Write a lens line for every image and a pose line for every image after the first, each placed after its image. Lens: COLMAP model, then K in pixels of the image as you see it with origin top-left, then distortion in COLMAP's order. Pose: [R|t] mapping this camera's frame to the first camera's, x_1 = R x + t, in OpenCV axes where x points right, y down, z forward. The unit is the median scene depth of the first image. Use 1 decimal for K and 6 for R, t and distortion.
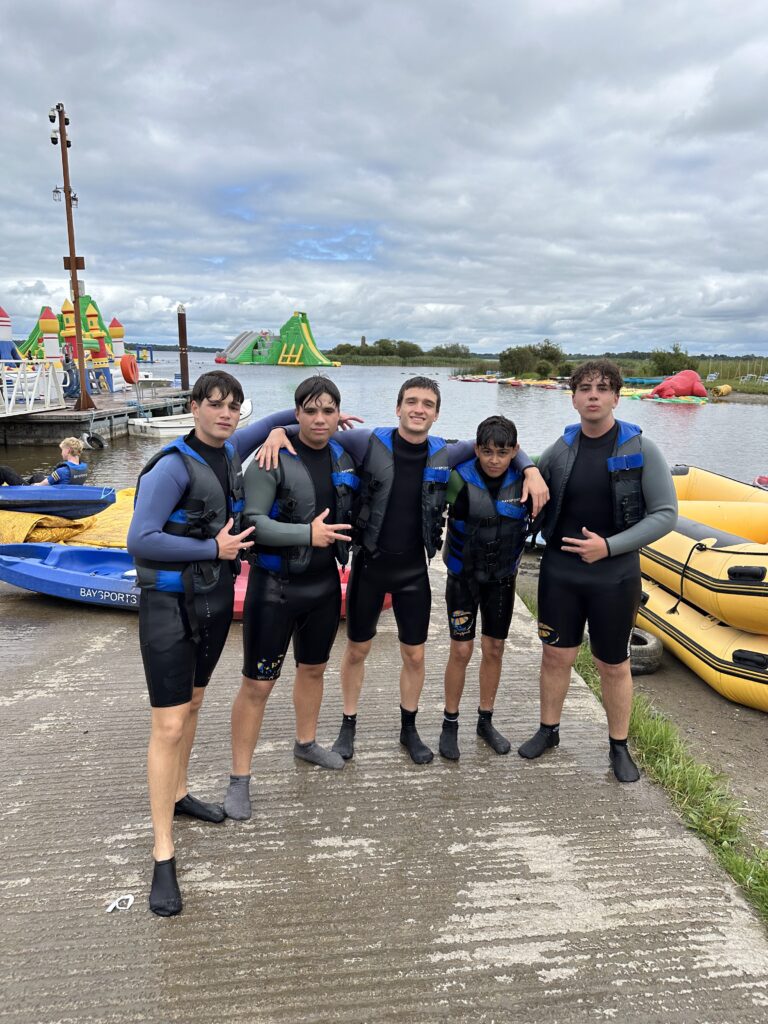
lens RADIAL K [[683.7, 0, 389.7], [0, 683.7, 511.9], [0, 0, 1]] dist [0.100564, -0.112480]
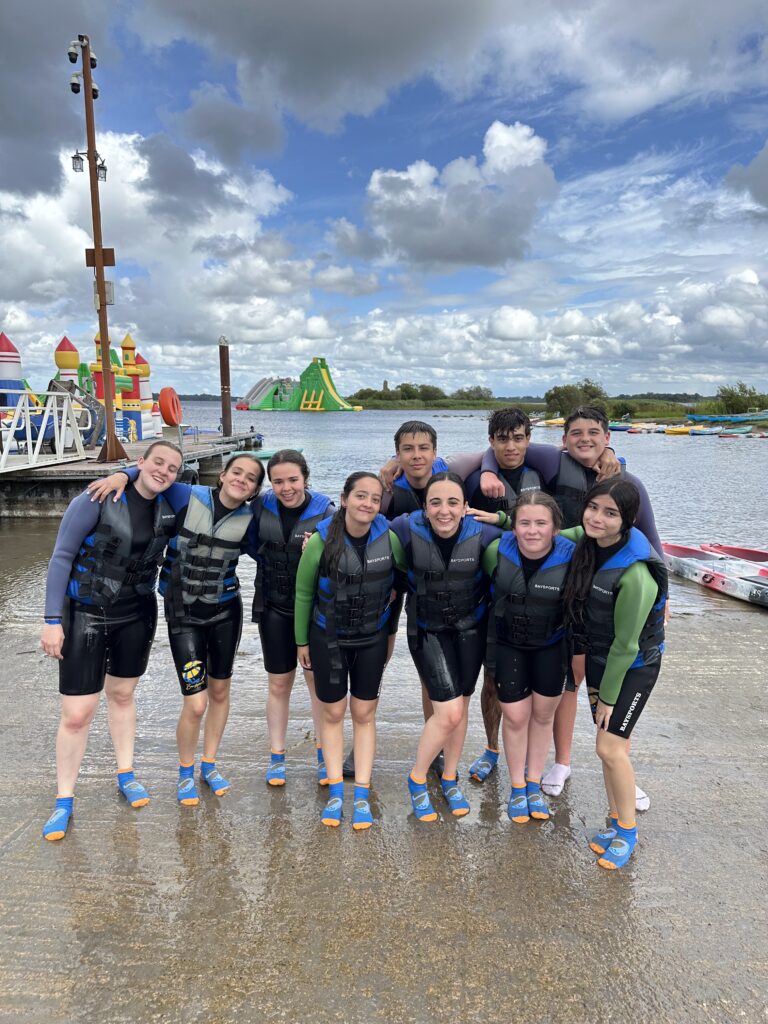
lens RADIAL K [[683.7, 0, 389.7], [0, 683.7, 511.9], [0, 0, 1]] dist [0.100564, -0.112480]
pose [[0.999723, -0.015798, -0.017474, -0.089217], [0.014641, 0.997813, -0.064453, -0.028324], [0.018454, 0.064179, 0.997768, 0.187427]]
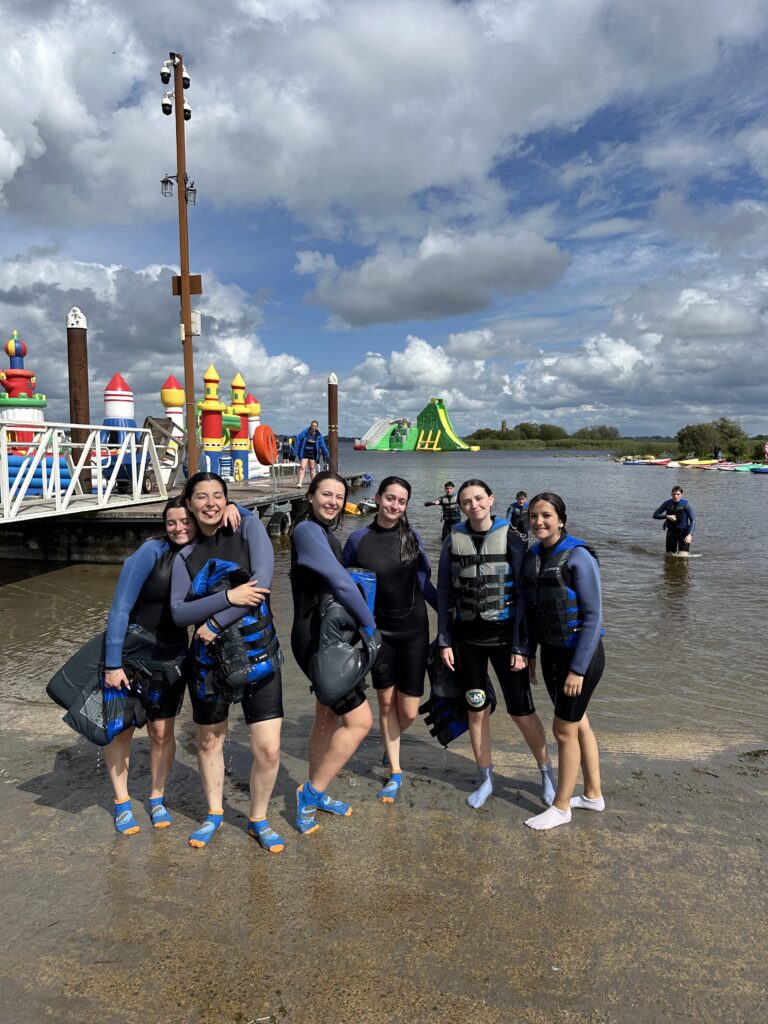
lens RADIAL K [[683.7, 0, 389.7], [0, 683.7, 511.9], [0, 0, 1]] dist [0.100564, -0.112480]
pose [[0.982556, -0.001168, -0.185962, -0.083112], [-0.021807, 0.992358, -0.121452, -0.039241], [0.184682, 0.123388, 0.975022, 0.249311]]
